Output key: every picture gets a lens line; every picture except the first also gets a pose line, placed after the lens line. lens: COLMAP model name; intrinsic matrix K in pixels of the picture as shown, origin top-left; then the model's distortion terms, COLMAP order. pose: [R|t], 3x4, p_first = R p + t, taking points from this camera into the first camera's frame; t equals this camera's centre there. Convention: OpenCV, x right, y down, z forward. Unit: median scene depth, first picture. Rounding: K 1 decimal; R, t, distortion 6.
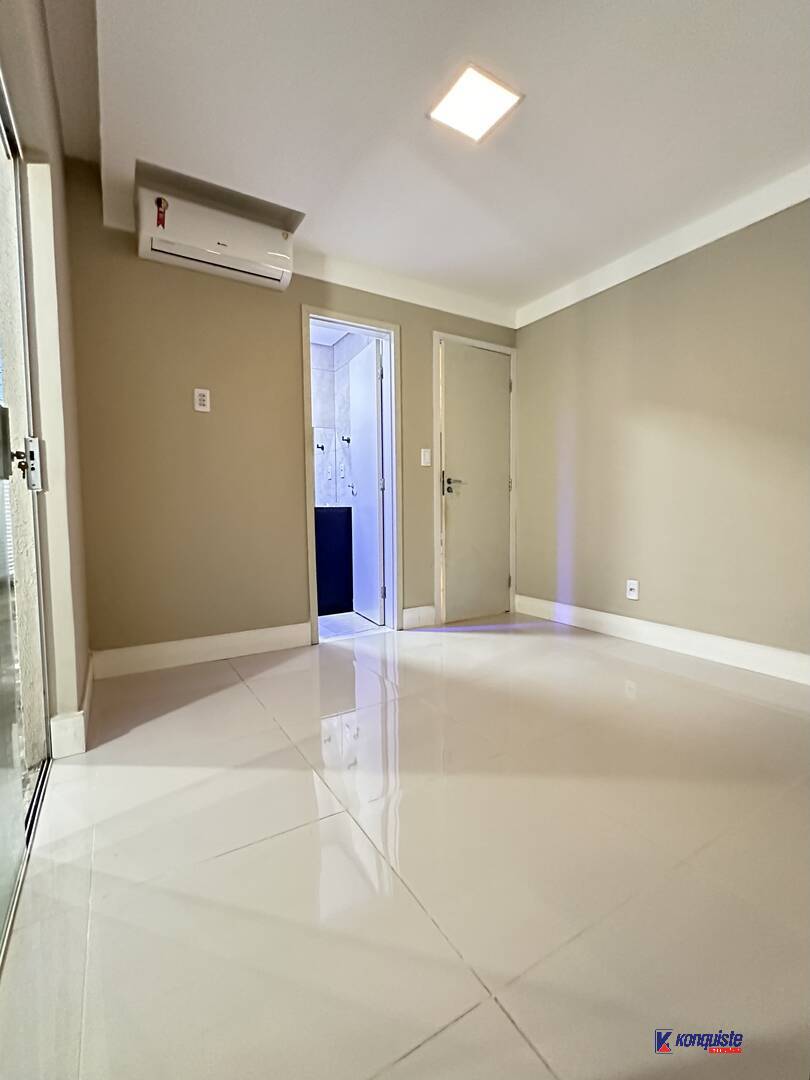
lens RADIAL K [[484.3, 0, 405.0], [0, 484.3, 540.0], [0, 0, 1]] dist [-0.001191, 0.000171]
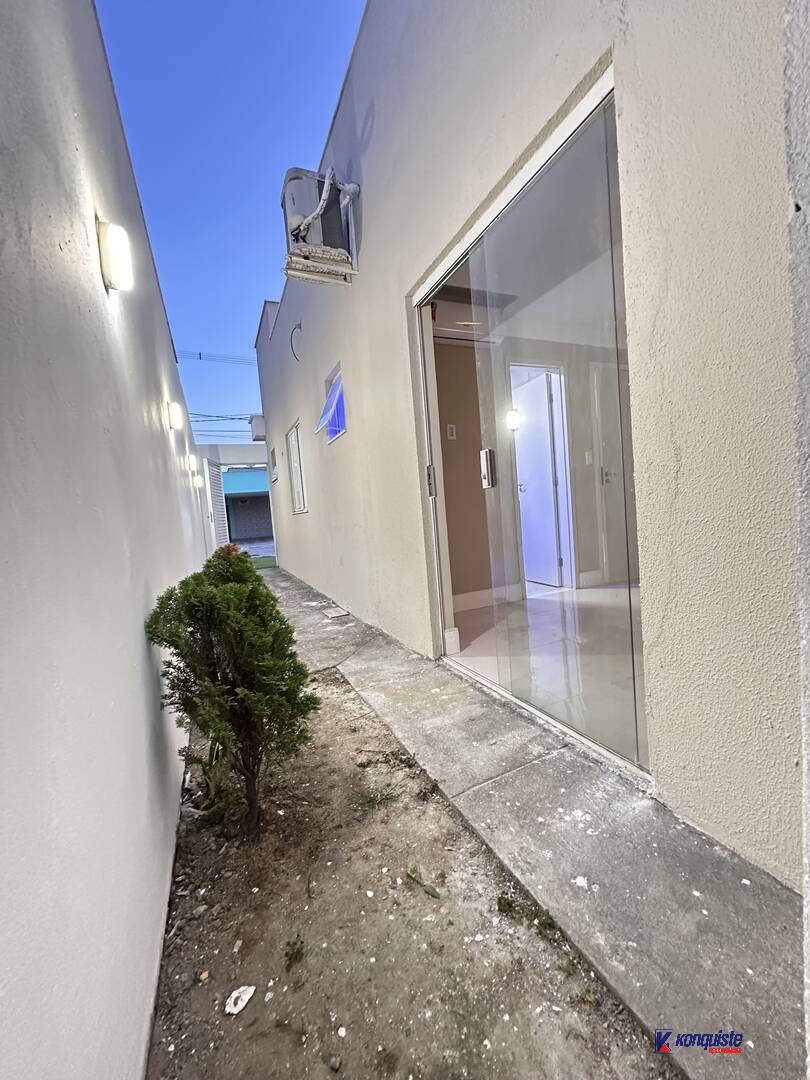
lens RADIAL K [[433.1, 0, 405.0], [0, 433.1, 540.0], [0, 0, 1]] dist [-0.001455, 0.000545]
pose [[0.988746, -0.061331, -0.136453, -0.318604], [0.062368, 0.998048, 0.003332, 0.018563], [0.135982, -0.011805, 0.990641, -0.252021]]
